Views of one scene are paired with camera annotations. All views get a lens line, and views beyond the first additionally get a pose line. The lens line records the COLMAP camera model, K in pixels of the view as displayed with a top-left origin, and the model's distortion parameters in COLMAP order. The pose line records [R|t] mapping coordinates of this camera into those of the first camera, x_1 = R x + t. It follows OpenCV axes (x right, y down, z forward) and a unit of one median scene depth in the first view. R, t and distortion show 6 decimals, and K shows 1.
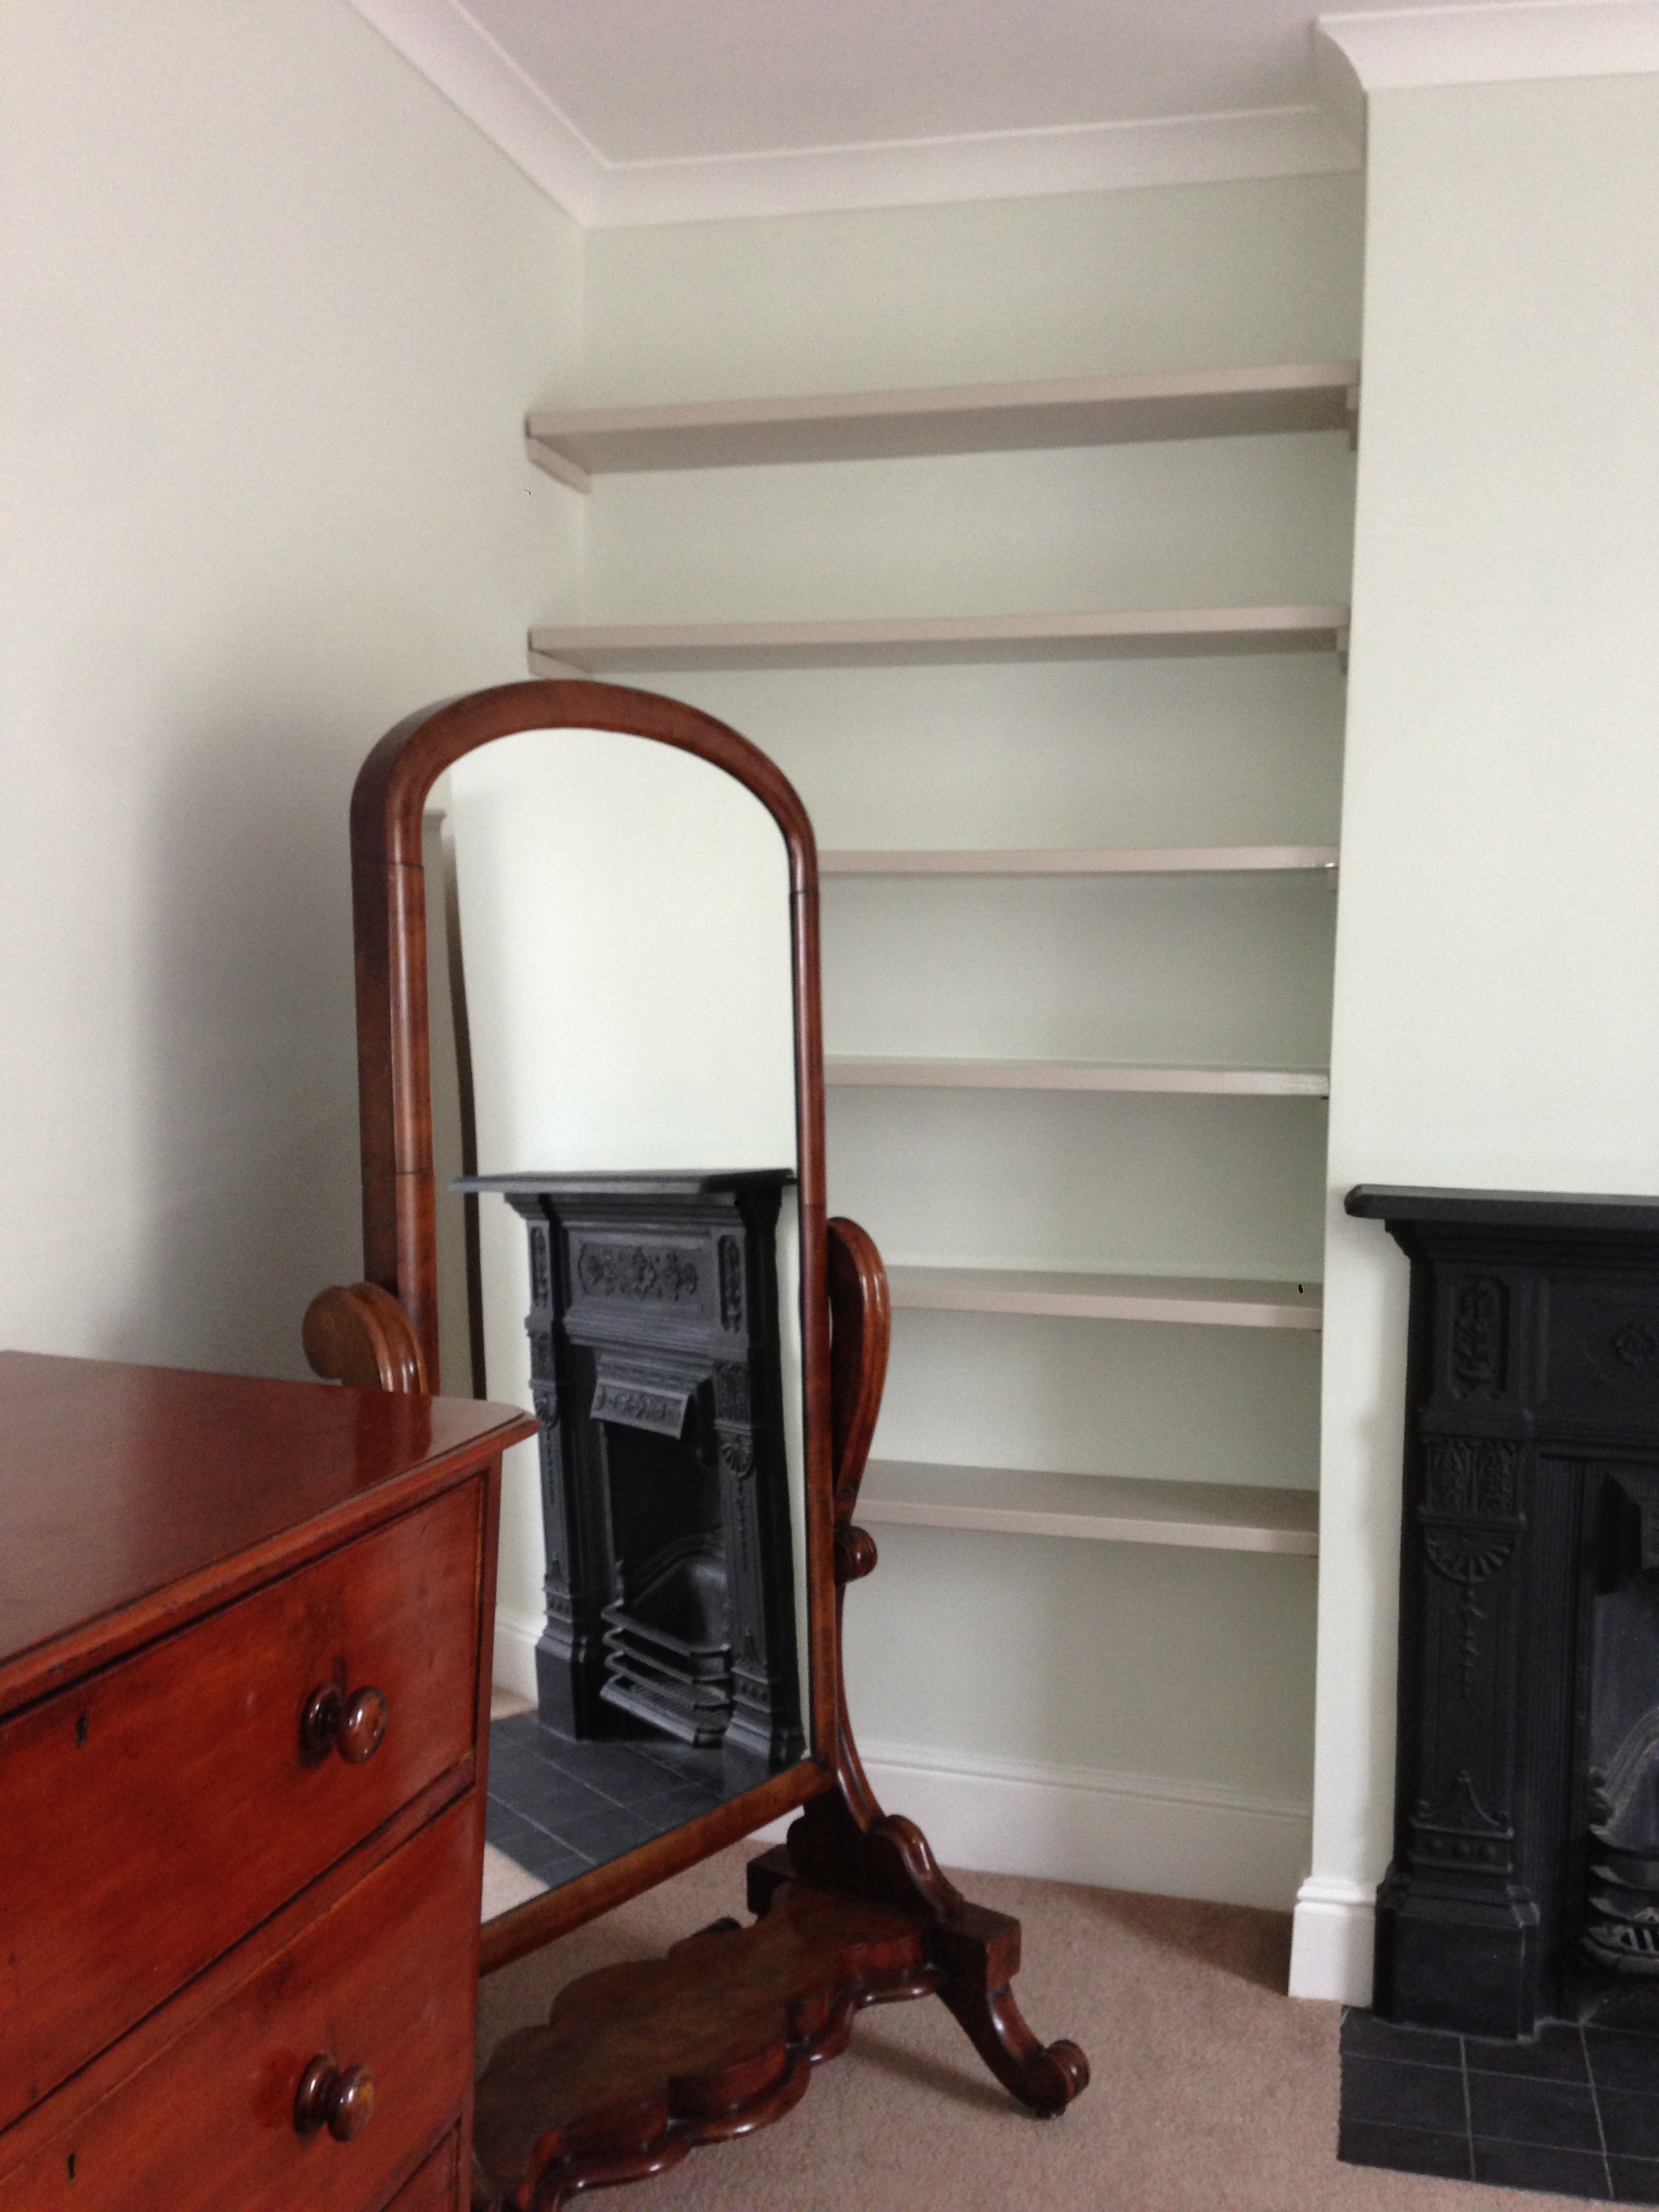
lens RADIAL K [[2002.5, 0, 829.5], [0, 2002.5, 1106.0], [0, 0, 1]] dist [0.104808, -0.139957]
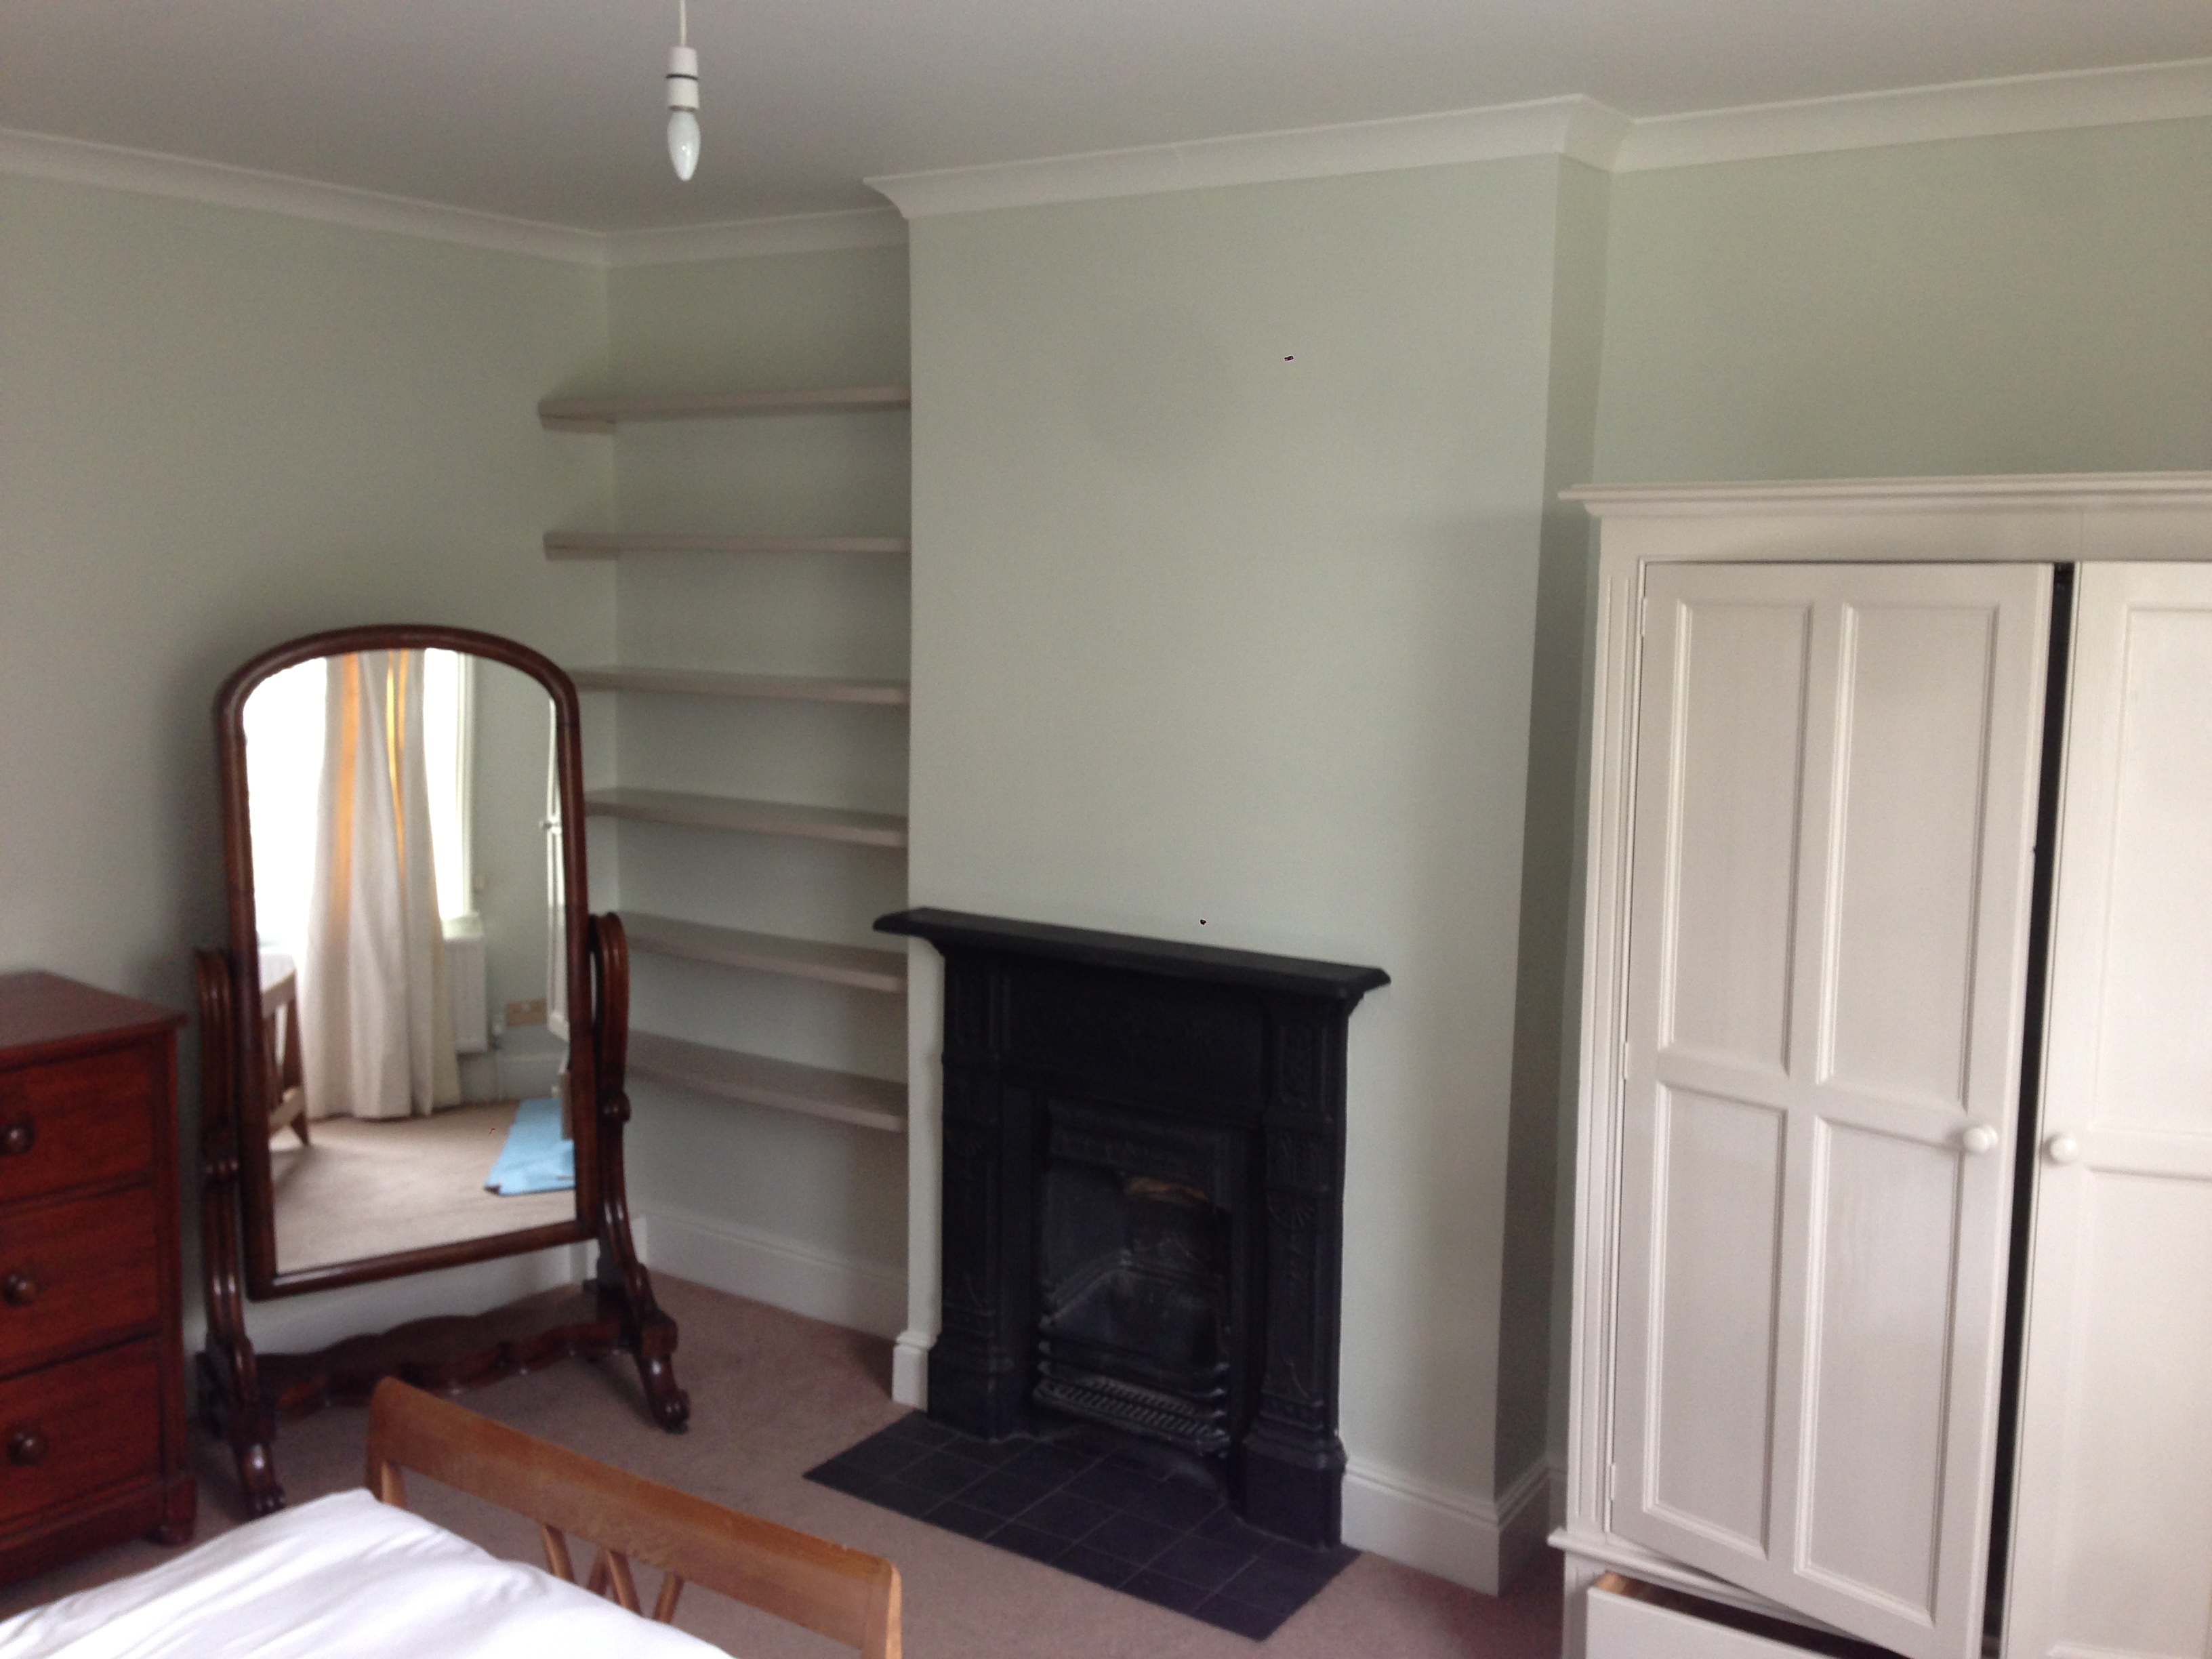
lens RADIAL K [[2002.5, 0, 1106.0], [0, 2002.5, 829.5], [0, 0, 1]] dist [0.104808, -0.139957]
pose [[0.928937, 0.059413, -0.365441, 0.964450], [-0.031645, 0.996170, 0.081516, -0.153004], [0.368884, -0.064159, 0.927258, -0.404181]]
